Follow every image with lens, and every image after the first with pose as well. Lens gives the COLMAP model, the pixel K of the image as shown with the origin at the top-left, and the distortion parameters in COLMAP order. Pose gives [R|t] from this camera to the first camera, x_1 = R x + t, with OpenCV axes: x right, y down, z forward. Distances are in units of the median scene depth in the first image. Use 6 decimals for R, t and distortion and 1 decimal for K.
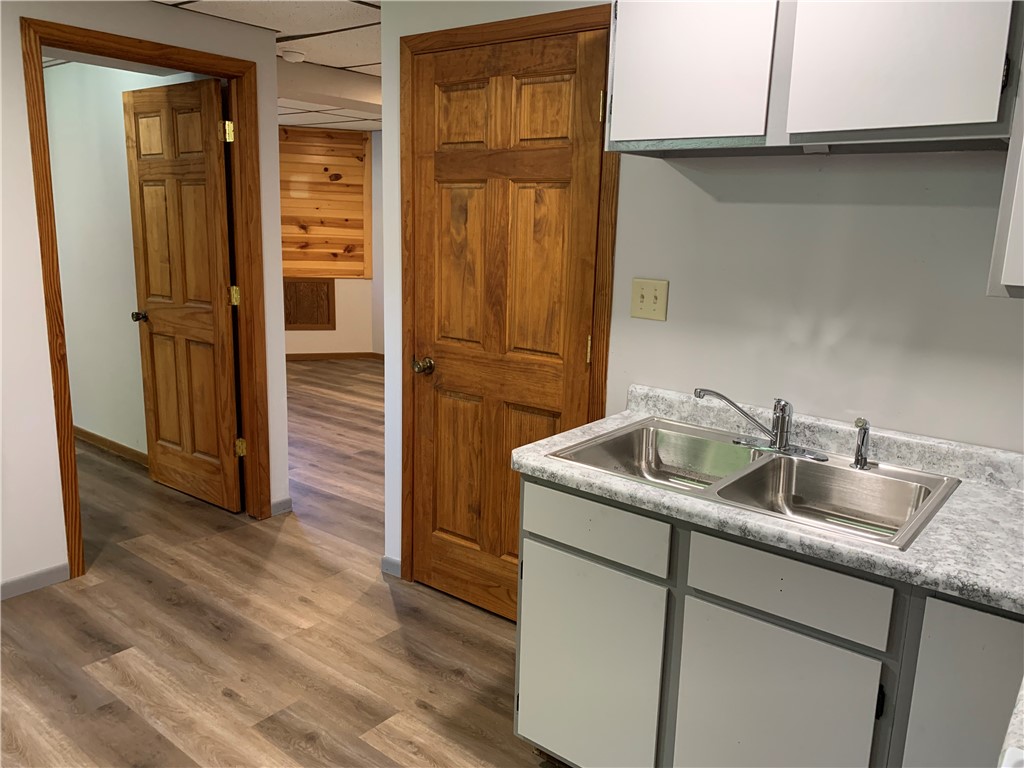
lens RADIAL K [[776.5, 0, 514.8], [0, 776.5, 384.4], [0, 0, 1]] dist [0.007287, 0.002141]
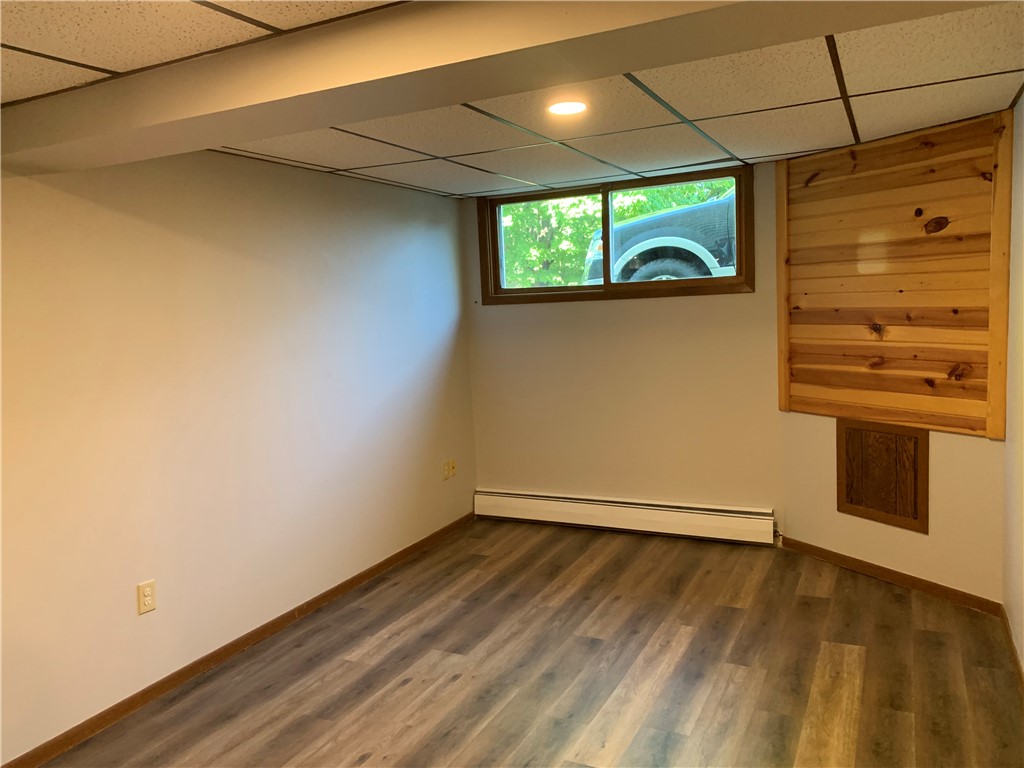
lens RADIAL K [[776.5, 0, 515.9], [0, 776.5, 382.2], [0, 0, 1]] dist [0.007287, 0.002141]
pose [[0.195682, 0.060927, -0.978773, 0.192977], [-0.144423, 0.988976, 0.032688, -0.144972], [0.969974, 0.134961, 0.202324, 0.648242]]
